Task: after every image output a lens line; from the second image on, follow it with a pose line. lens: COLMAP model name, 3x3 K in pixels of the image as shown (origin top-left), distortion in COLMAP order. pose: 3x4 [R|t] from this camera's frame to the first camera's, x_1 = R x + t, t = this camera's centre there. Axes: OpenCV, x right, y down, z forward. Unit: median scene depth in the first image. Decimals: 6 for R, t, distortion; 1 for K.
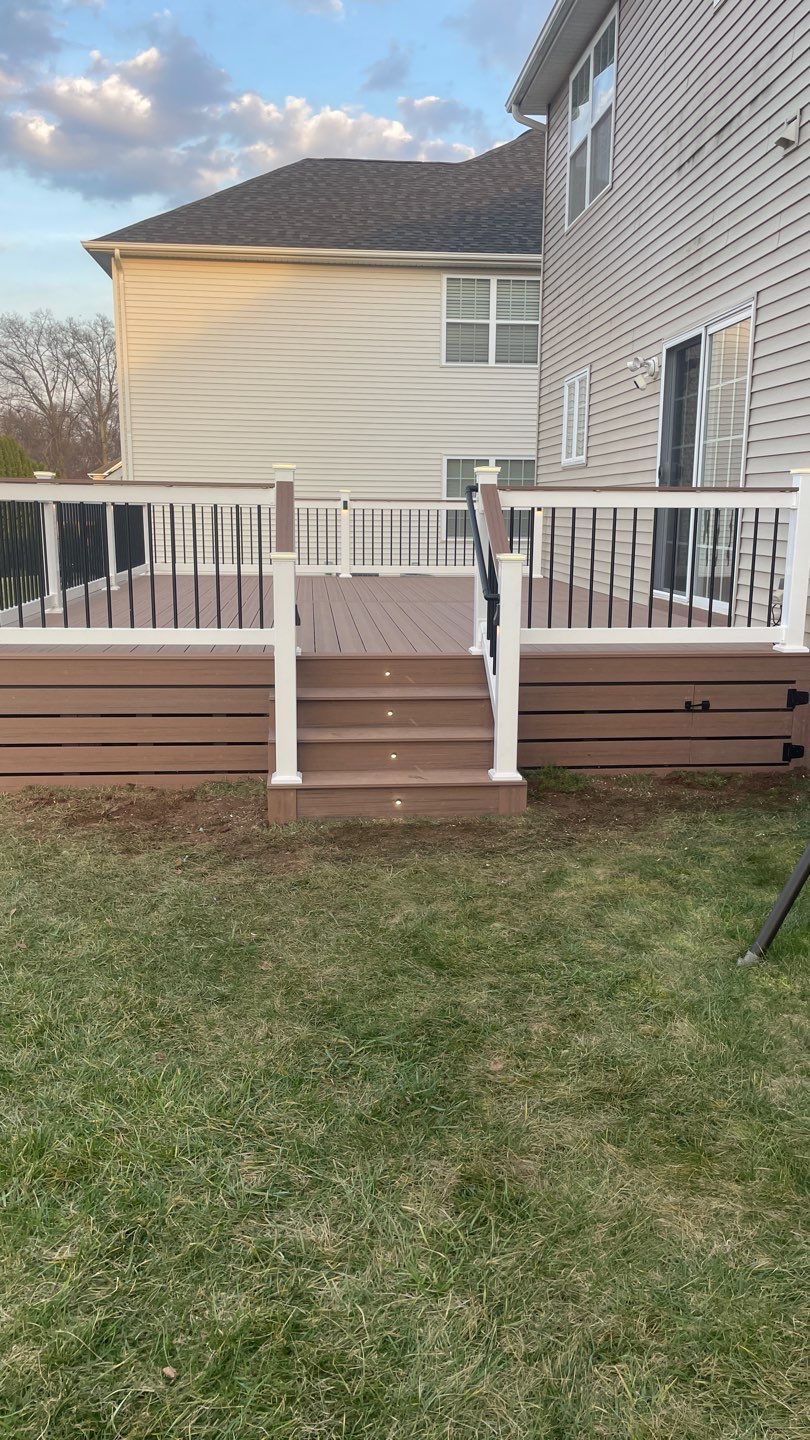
lens RADIAL K [[1112.6, 0, 397.1], [0, 1112.6, 730.7], [0, 0, 1]] dist [0.065923, -0.088673]
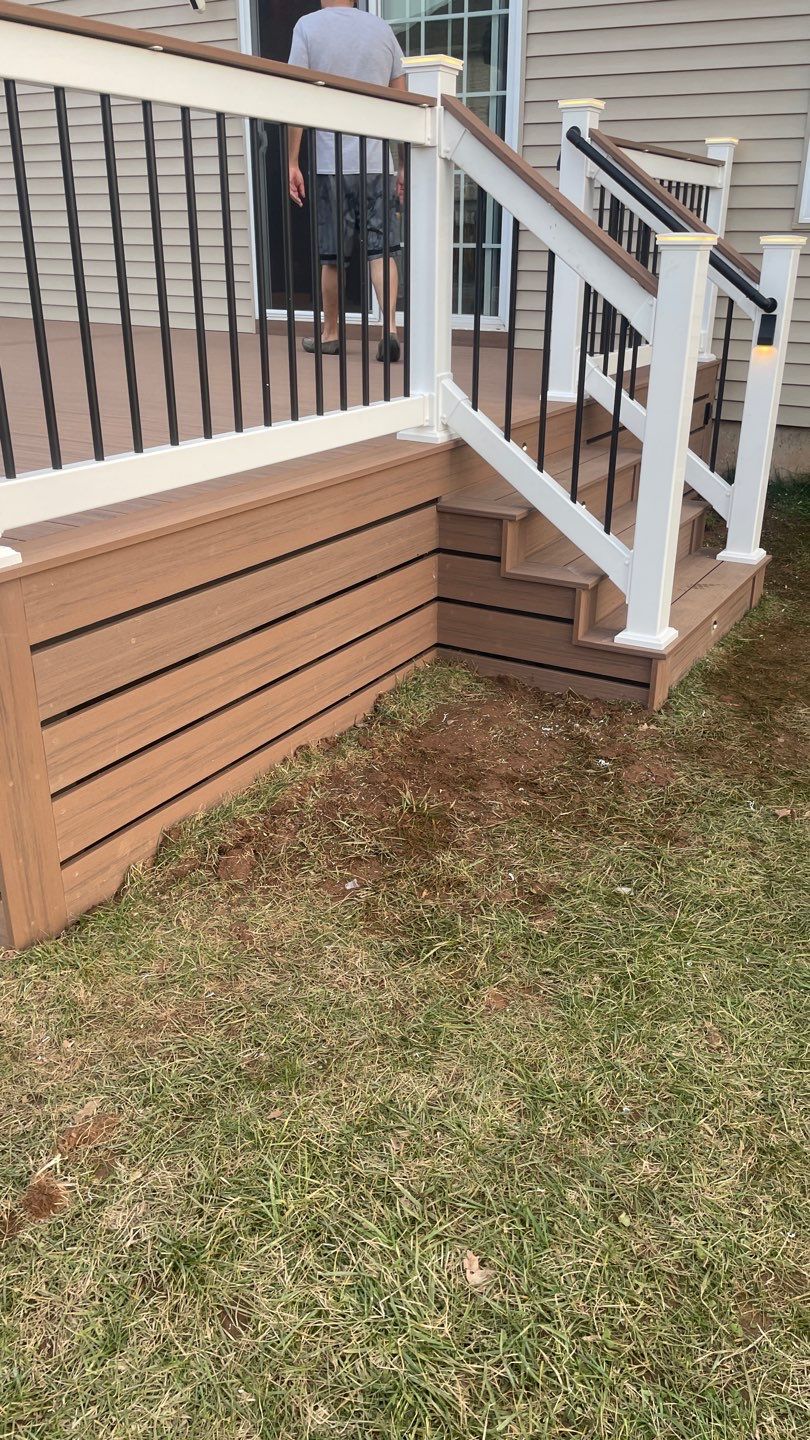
lens RADIAL K [[1094.7, 0, 420.9], [0, 1094.7, 715.4], [0, 0, 1]] dist [0.096356, -0.122983]
pose [[0.572659, -0.327241, 0.751649, -0.545725], [0.156226, 0.943634, 0.291800, -0.096214], [-0.804770, -0.049675, 0.591504, 0.630103]]
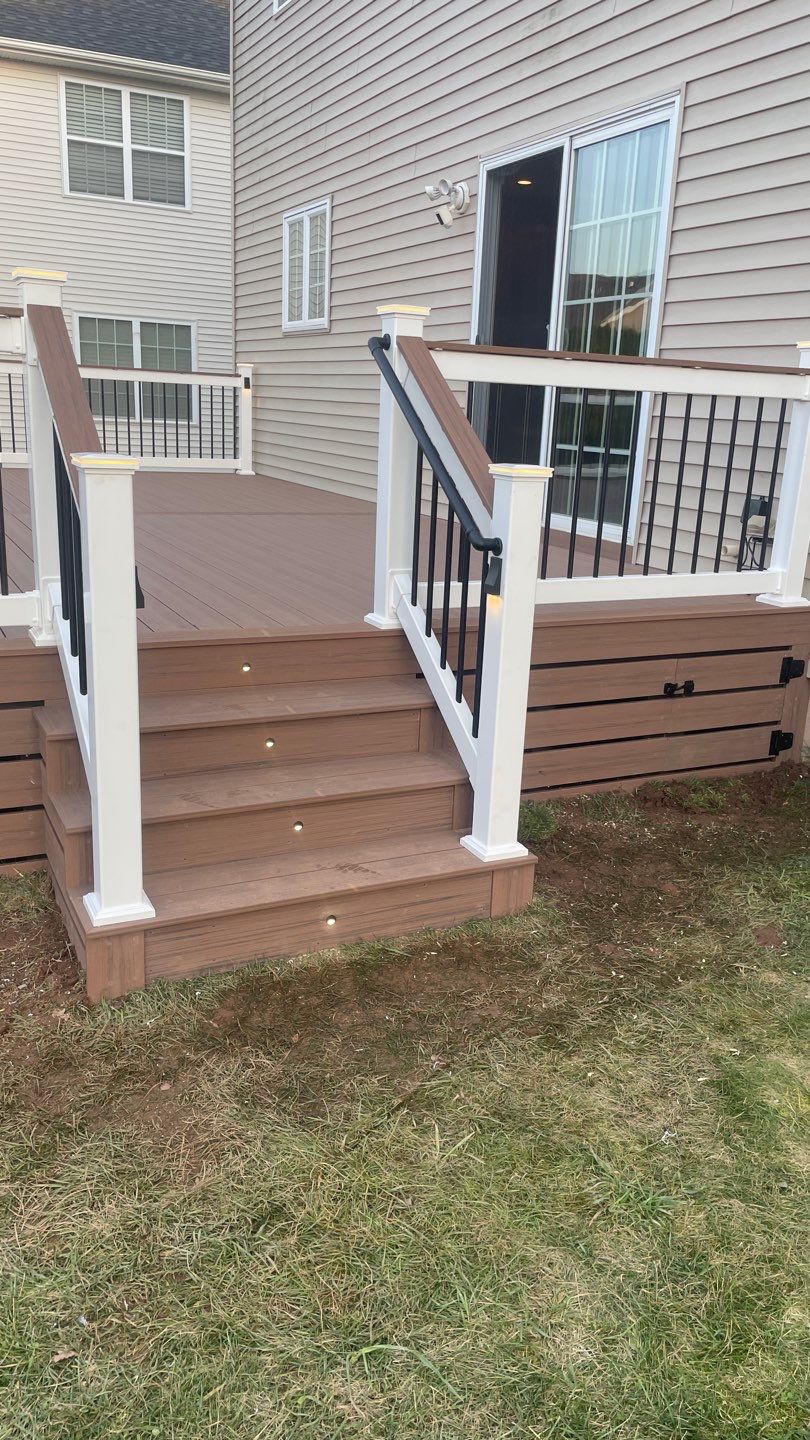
lens RADIAL K [[1112.6, 0, 424.5], [0, 1112.6, 726.1], [0, 0, 1]] dist [0.065923, -0.088673]
pose [[0.928688, -0.067520, 0.364663, -0.127765], [0.032278, 0.994271, 0.101894, -0.073373], [-0.369454, -0.082857, 0.925548, 0.412330]]
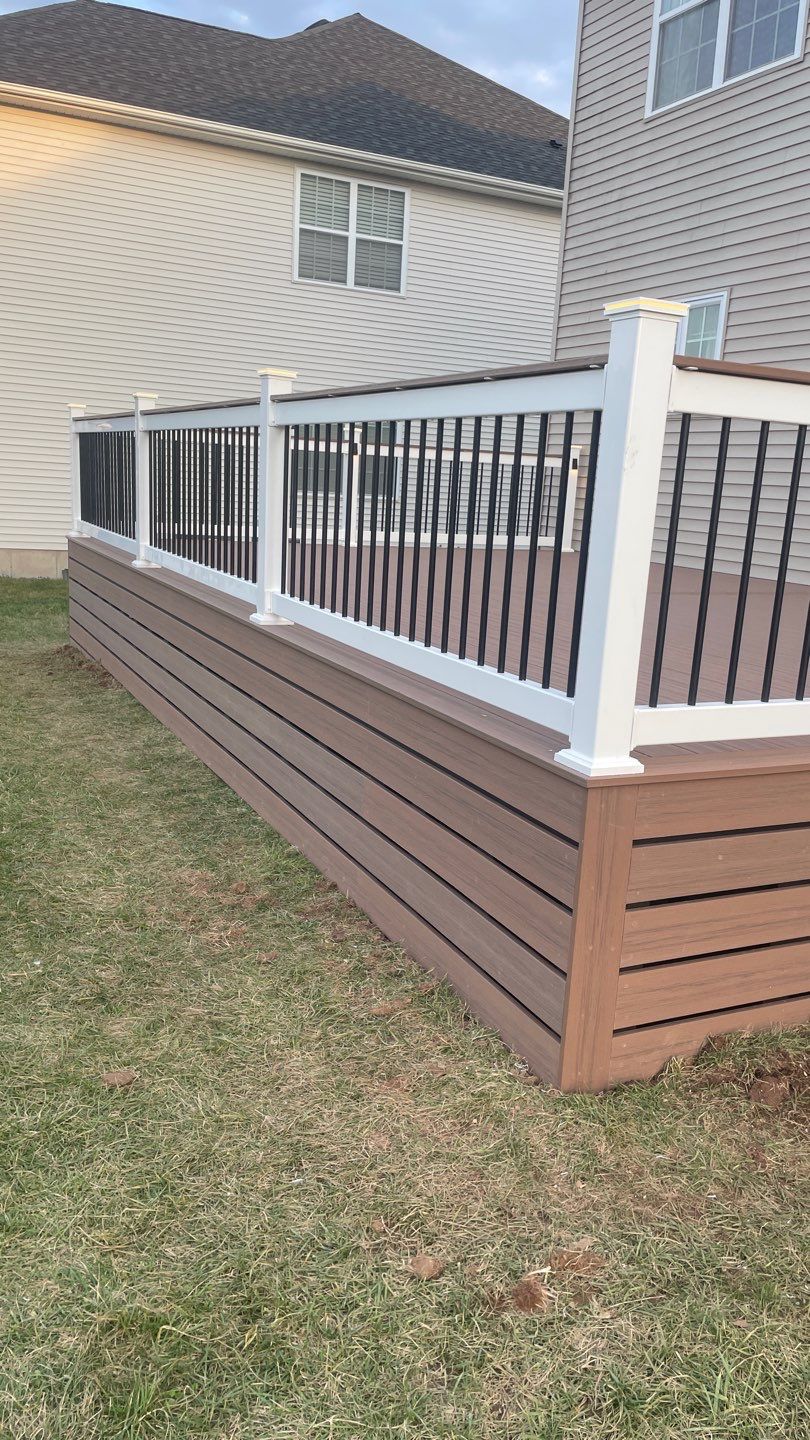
lens RADIAL K [[1094.7, 0, 417.6], [0, 1094.7, 732.3], [0, 0, 1]] dist [0.096356, -0.122983]
pose [[0.933696, -0.034637, 0.356387, -0.570082], [0.017772, 0.998566, 0.050490, -0.097978], [-0.357625, -0.040808, 0.932973, 0.580173]]
